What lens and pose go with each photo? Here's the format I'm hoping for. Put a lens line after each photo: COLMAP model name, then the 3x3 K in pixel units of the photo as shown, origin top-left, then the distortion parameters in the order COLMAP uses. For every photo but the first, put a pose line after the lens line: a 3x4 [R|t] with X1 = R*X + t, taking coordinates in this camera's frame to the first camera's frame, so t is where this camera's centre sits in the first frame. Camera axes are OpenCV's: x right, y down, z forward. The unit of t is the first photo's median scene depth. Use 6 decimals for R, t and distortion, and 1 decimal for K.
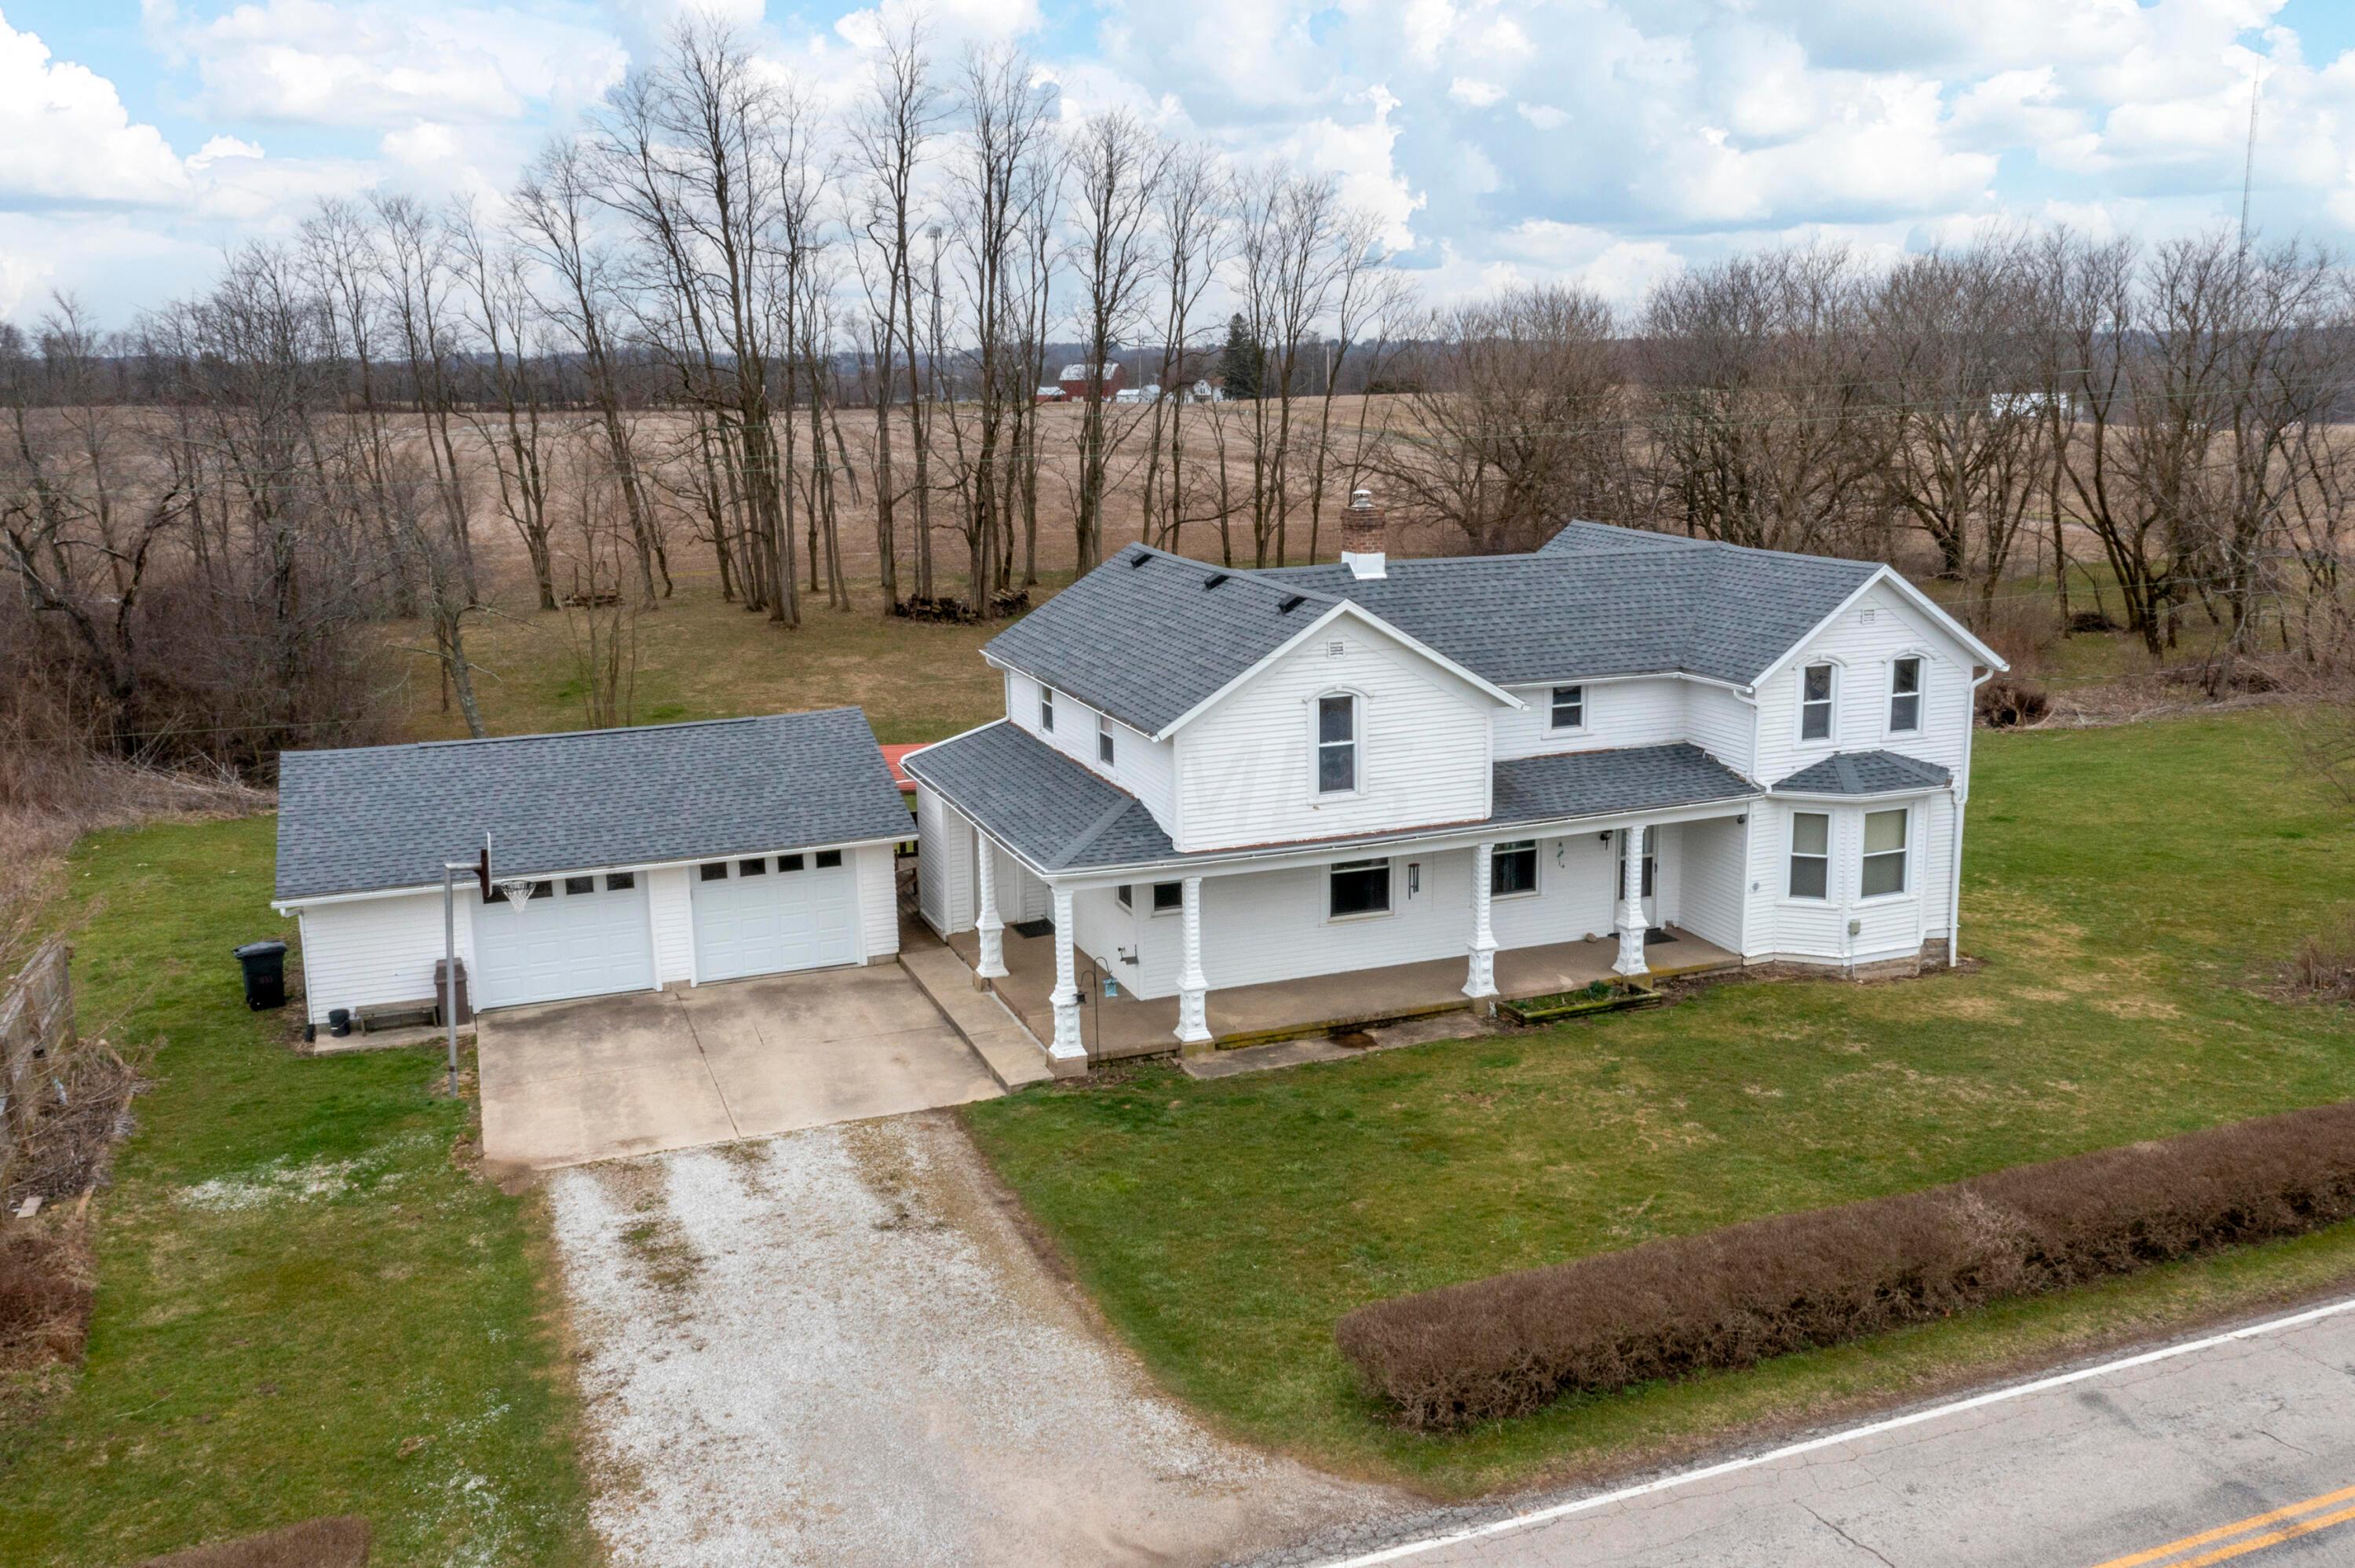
lens RADIAL K [[2017.3, 0, 1222.2], [0, 2017.3, 758.1], [0, 0, 1]] dist [-0.006026, 0.011533]
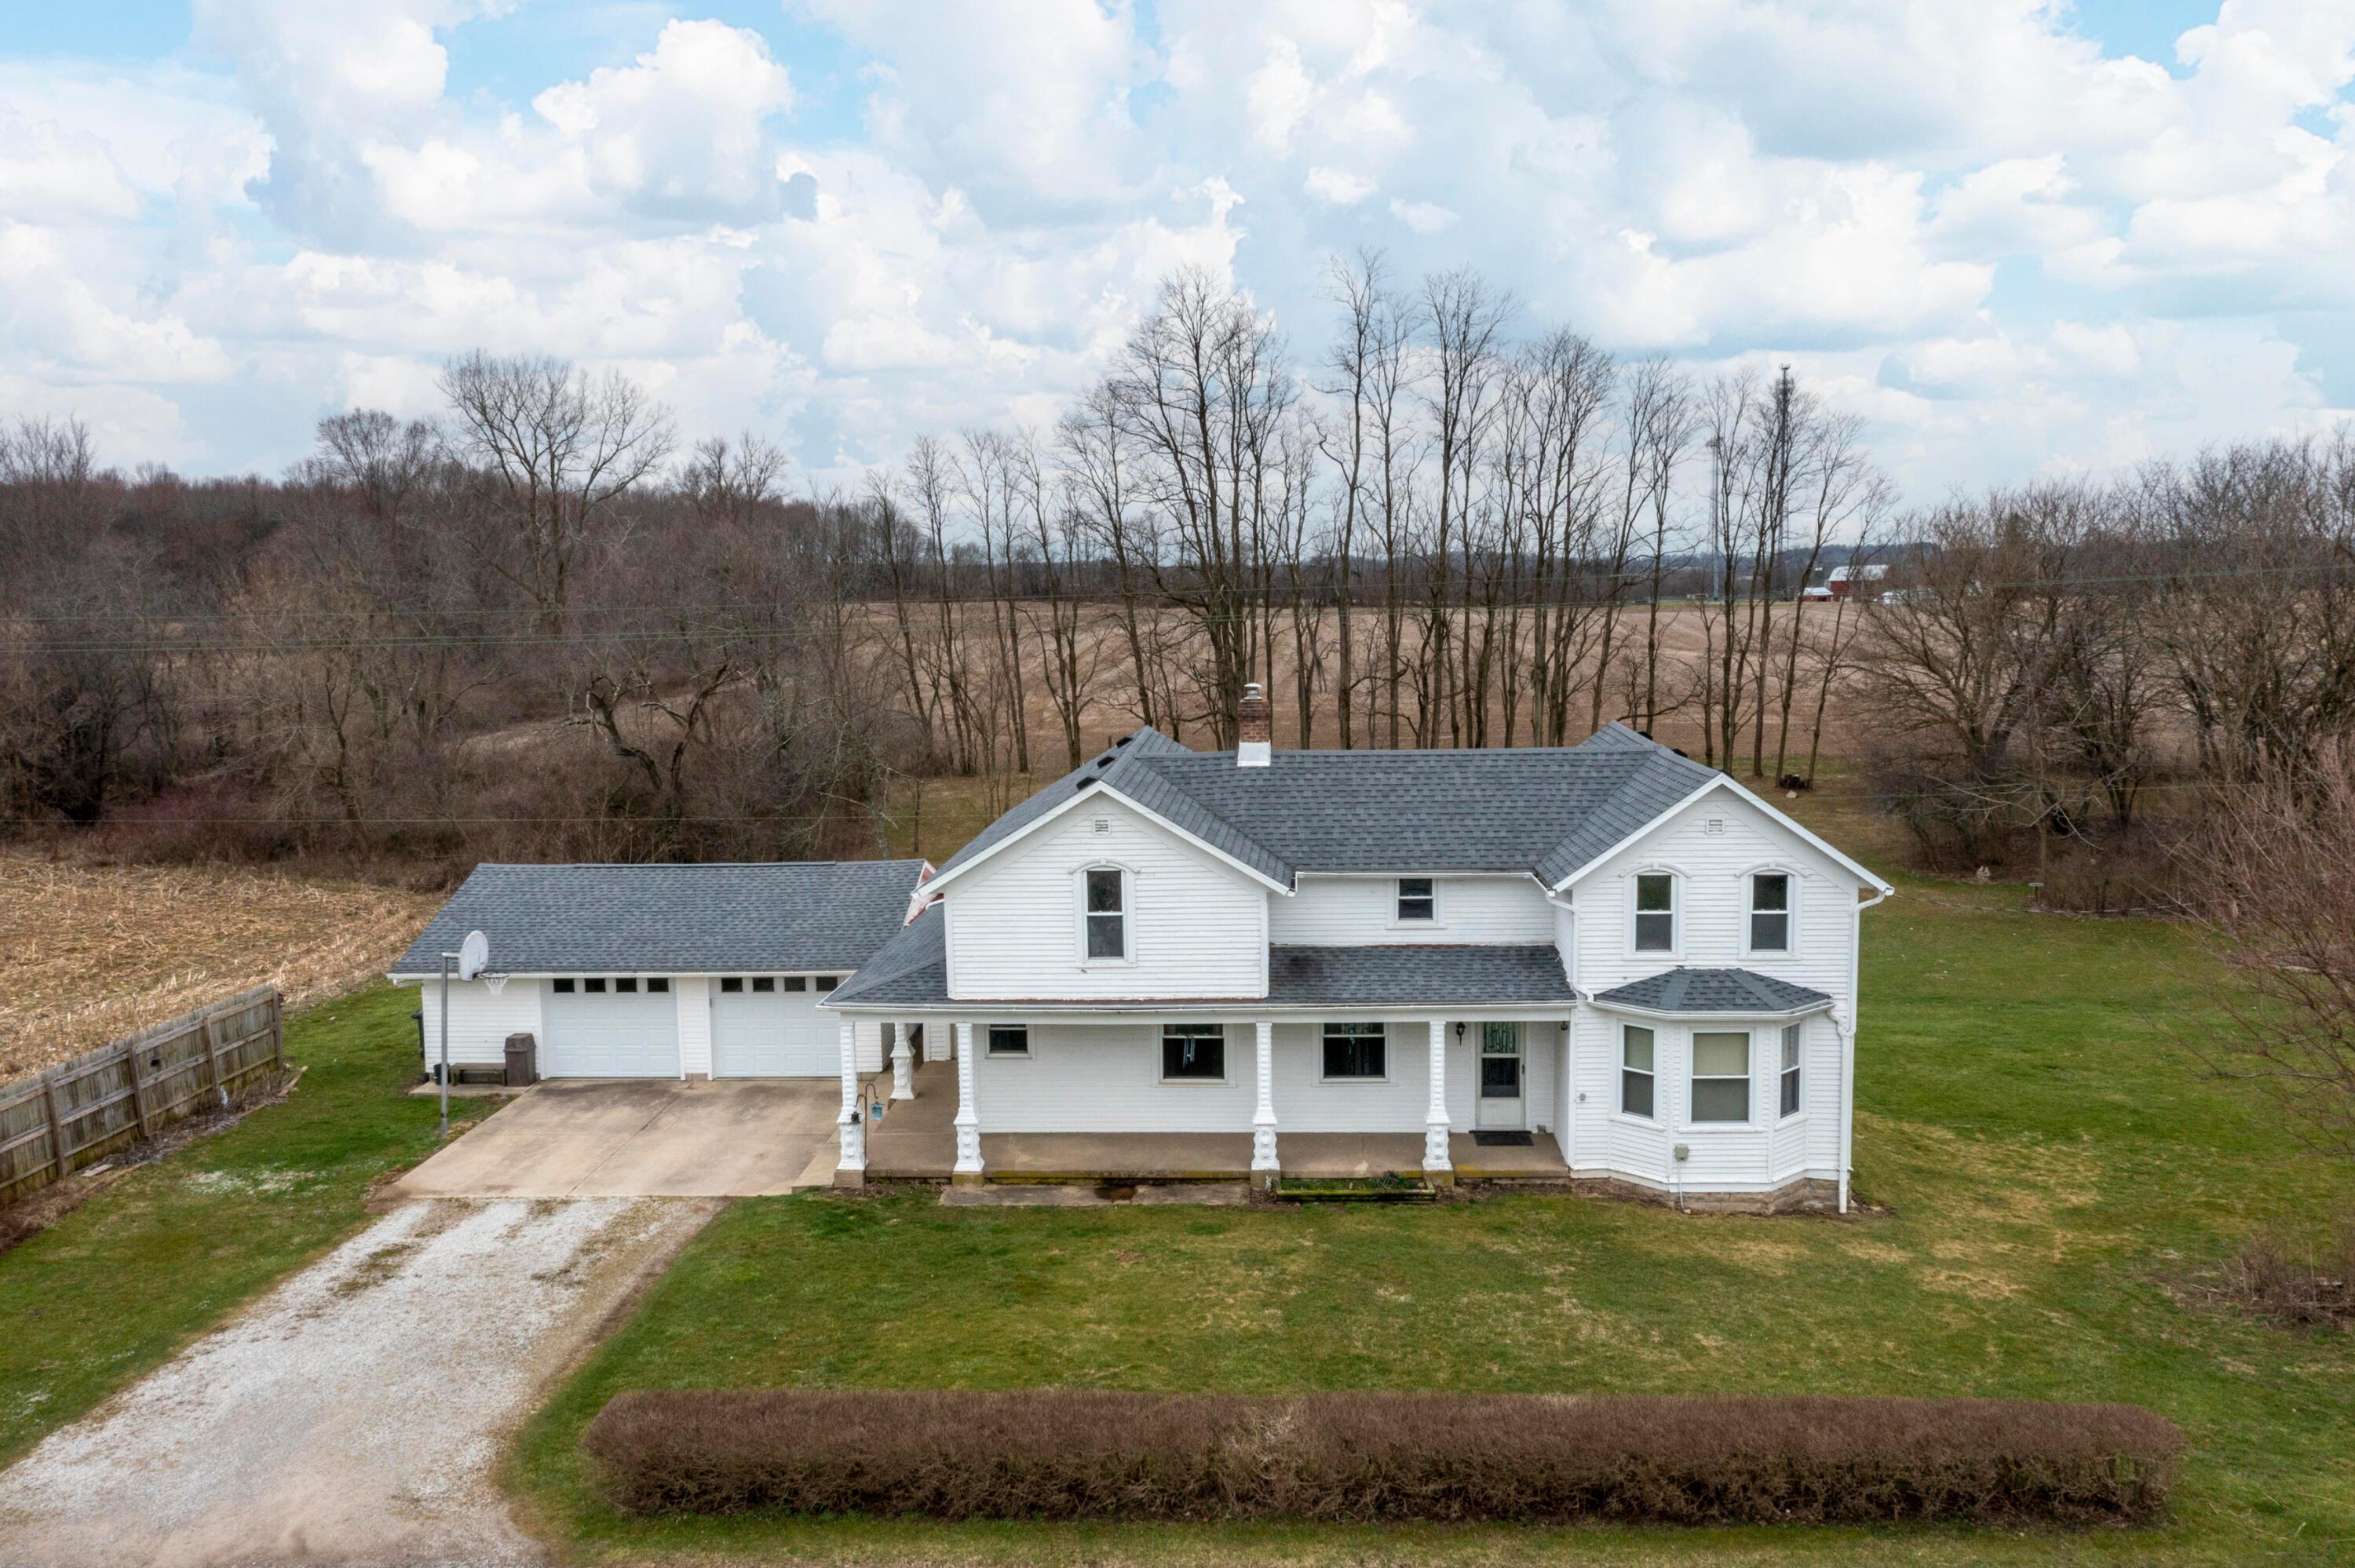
lens RADIAL K [[1893.5, 0, 1177.5], [0, 1893.5, 784.0], [0, 0, 1]] dist [-0.002179, 0.012439]
pose [[0.907056, 0.046618, -0.418420, 0.467011], [-0.079084, 0.995026, -0.060579, -0.016078], [0.413515, 0.088039, 0.906231, 0.078940]]
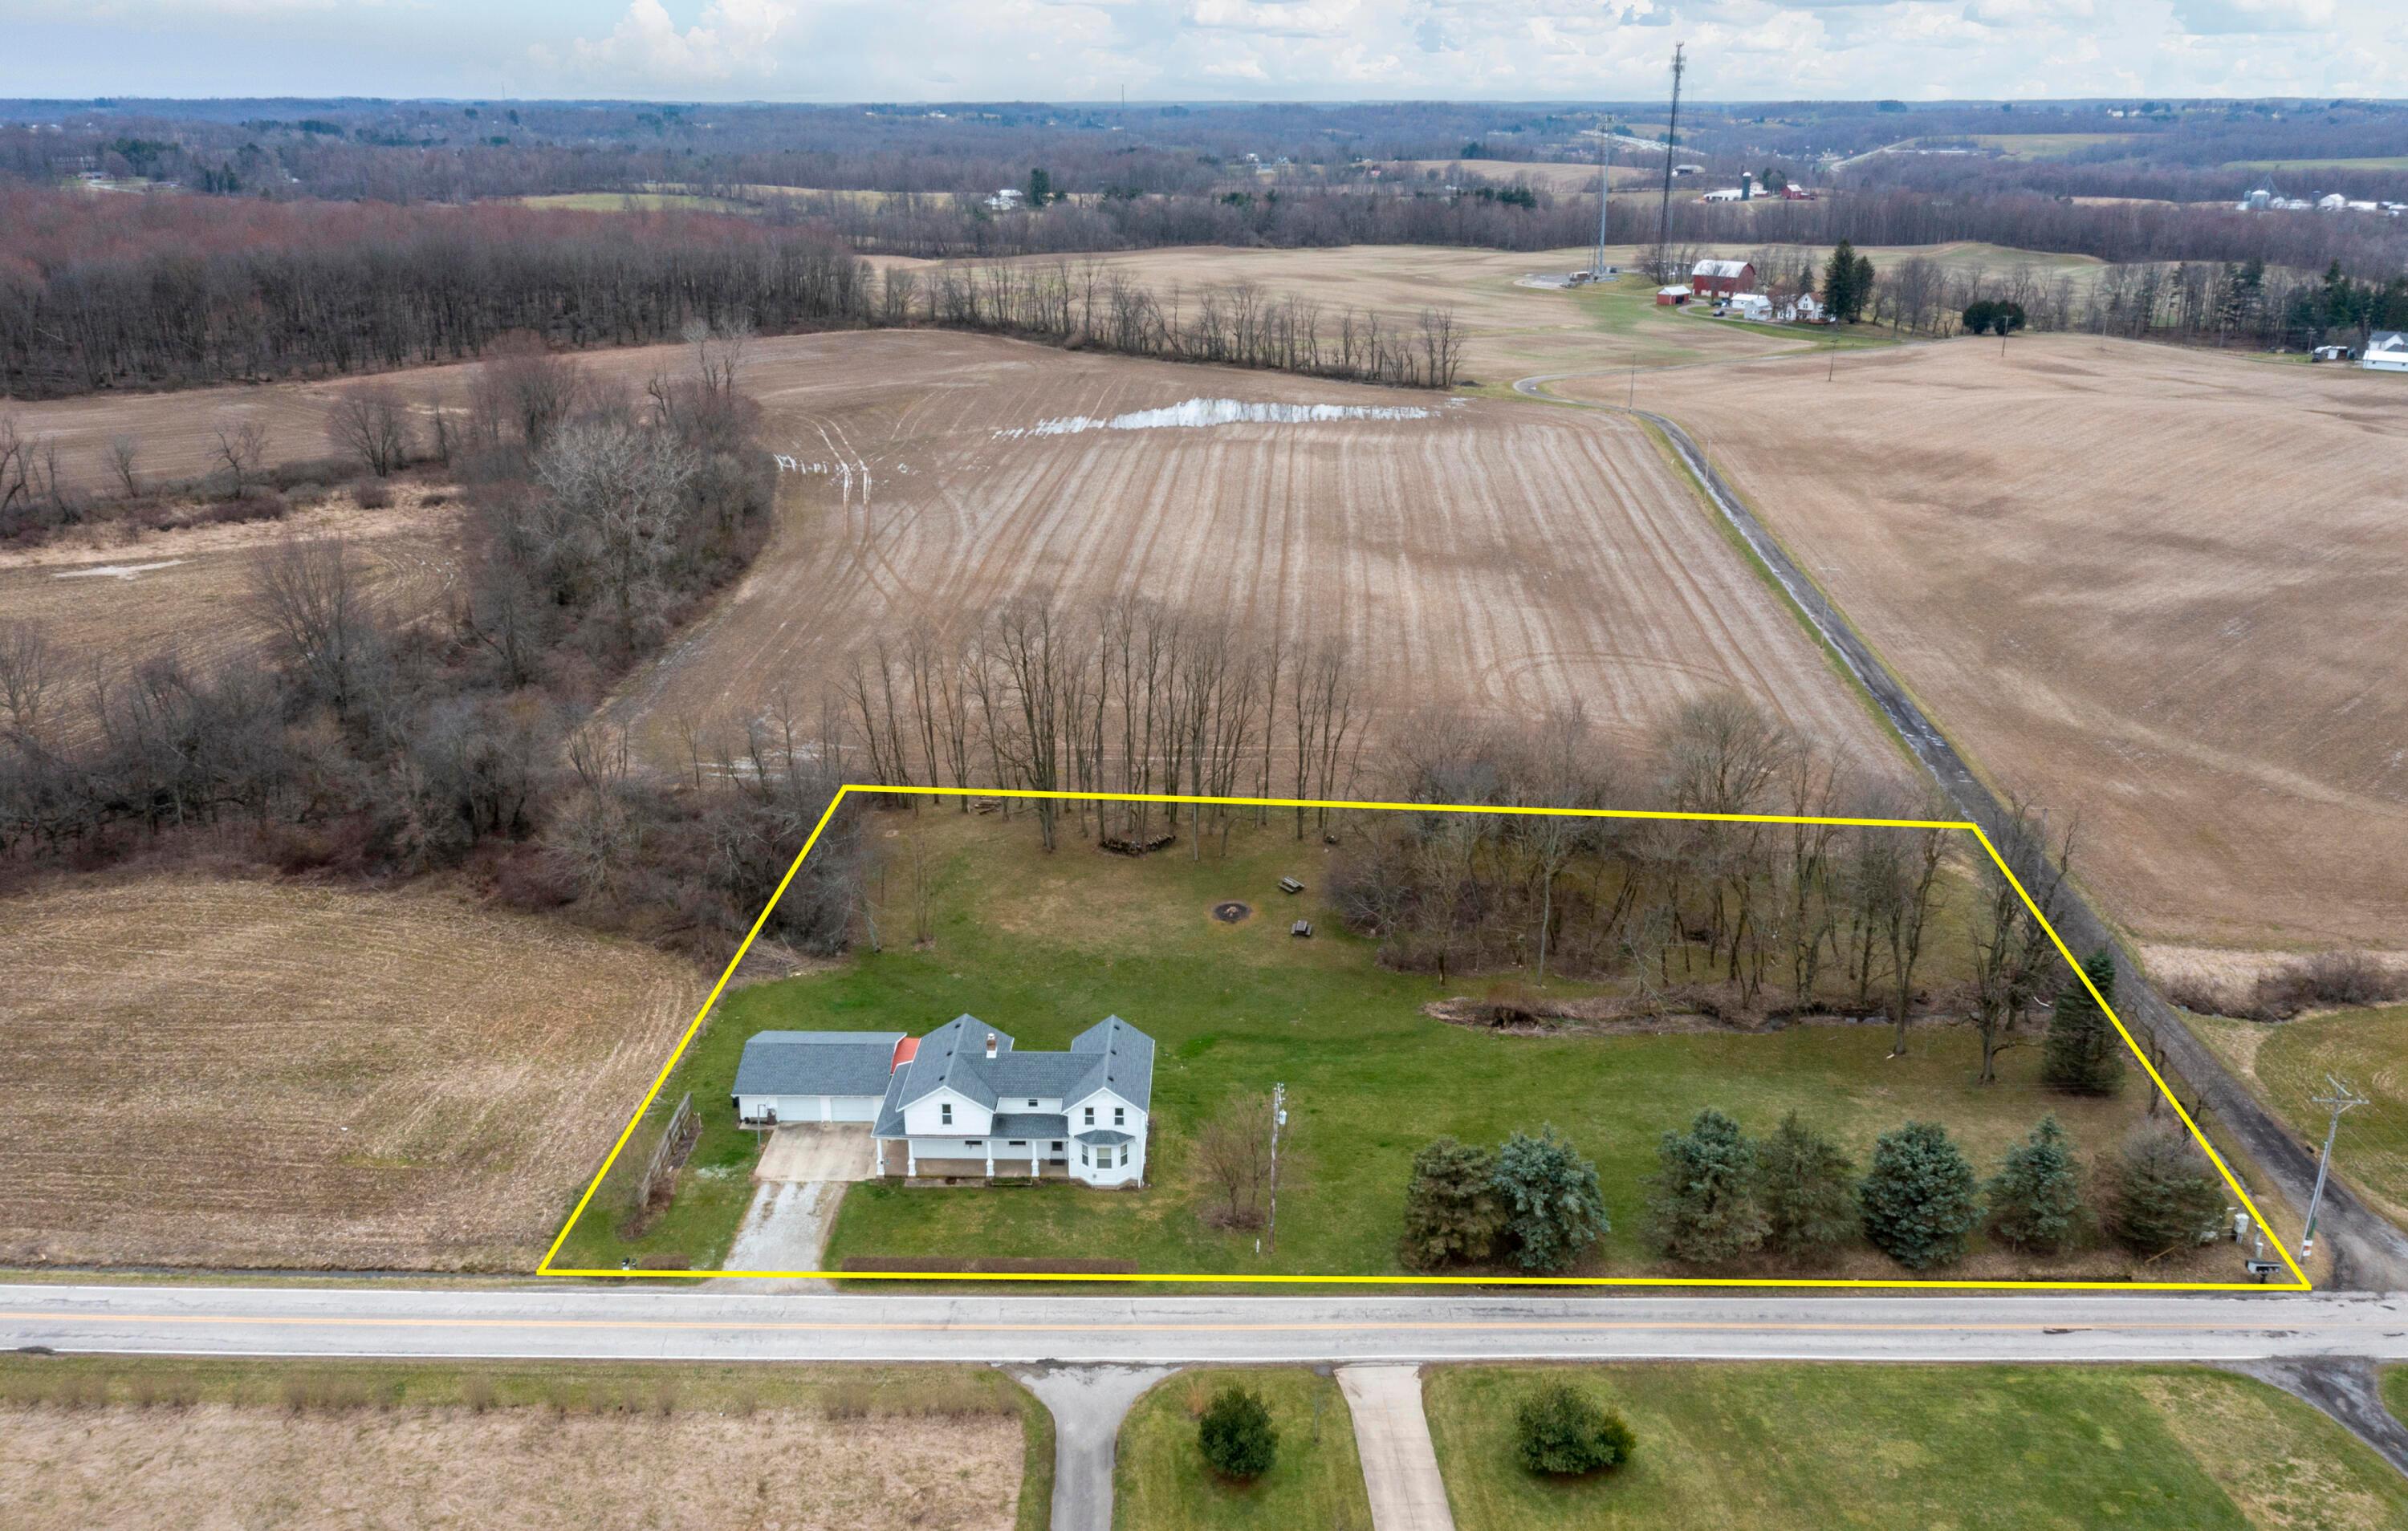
lens RADIAL K [[1948.5, 0, 1204.0], [0, 1948.5, 765.5], [0, 0, 1]] dist [0.004927, 0.001160]
pose [[0.922637, 0.147078, -0.356524, 1.687856], [-0.093729, 0.982223, 0.162642, -1.276969], [0.374107, -0.116643, 0.920021, -2.170469]]
